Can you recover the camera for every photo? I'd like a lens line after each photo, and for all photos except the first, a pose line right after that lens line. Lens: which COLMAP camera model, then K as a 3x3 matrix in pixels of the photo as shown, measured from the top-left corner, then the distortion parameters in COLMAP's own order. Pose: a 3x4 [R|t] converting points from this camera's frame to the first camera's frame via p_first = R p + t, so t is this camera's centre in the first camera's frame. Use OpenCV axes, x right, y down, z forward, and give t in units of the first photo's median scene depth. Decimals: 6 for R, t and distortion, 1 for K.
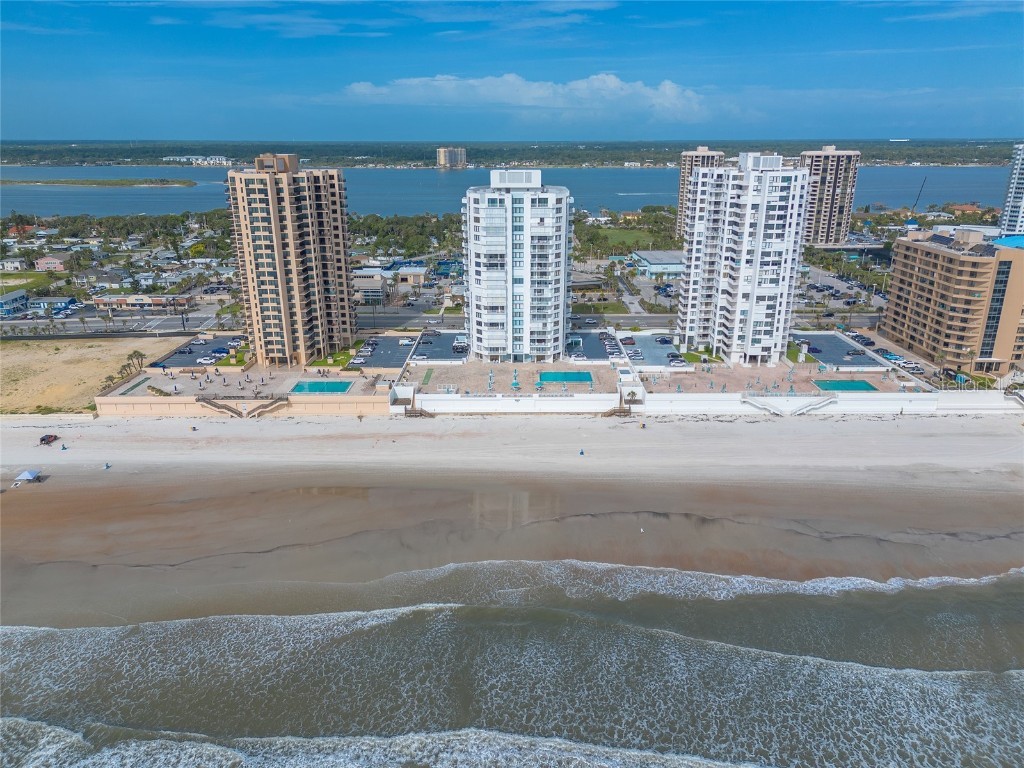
lens RADIAL K [[714.9, 0, 516.0], [0, 714.9, 386.7], [0, 0, 1]] dist [-0.007946, -0.004839]
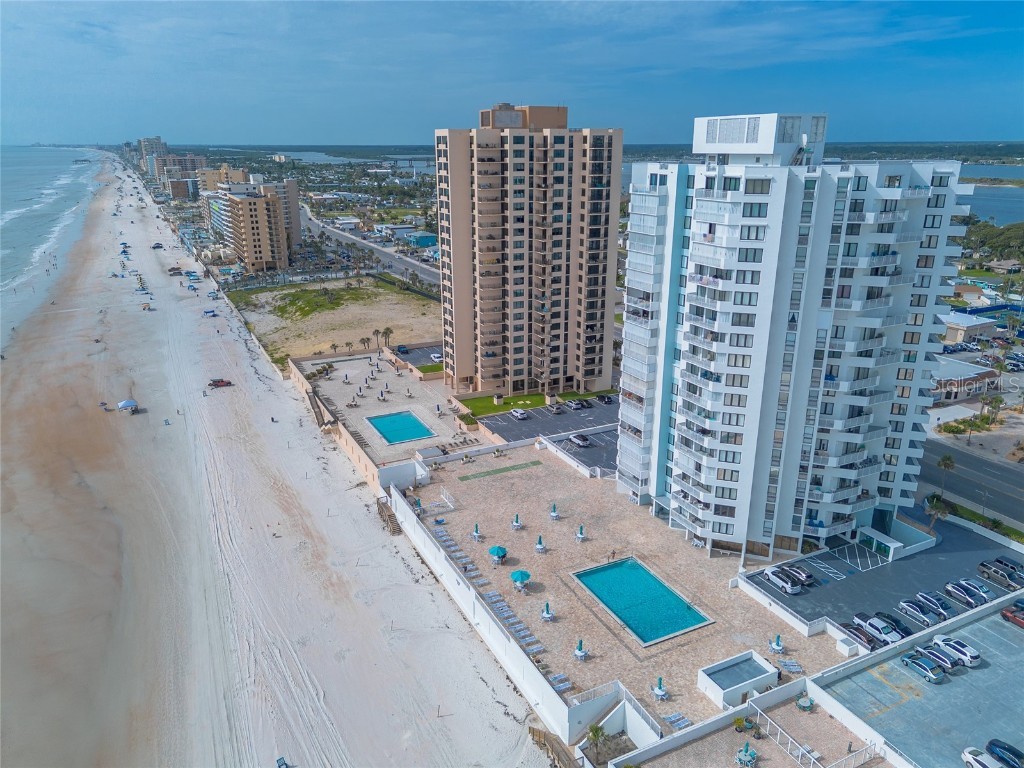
lens RADIAL K [[714.9, 0, 516.0], [0, 714.9, 386.7], [0, 0, 1]] dist [-0.007946, -0.004839]
pose [[0.459119, 0.279411, -0.843291, 0.360449], [-0.280150, 0.946353, 0.161034, -0.177725], [0.843045, 0.162313, 0.512766, 0.691160]]
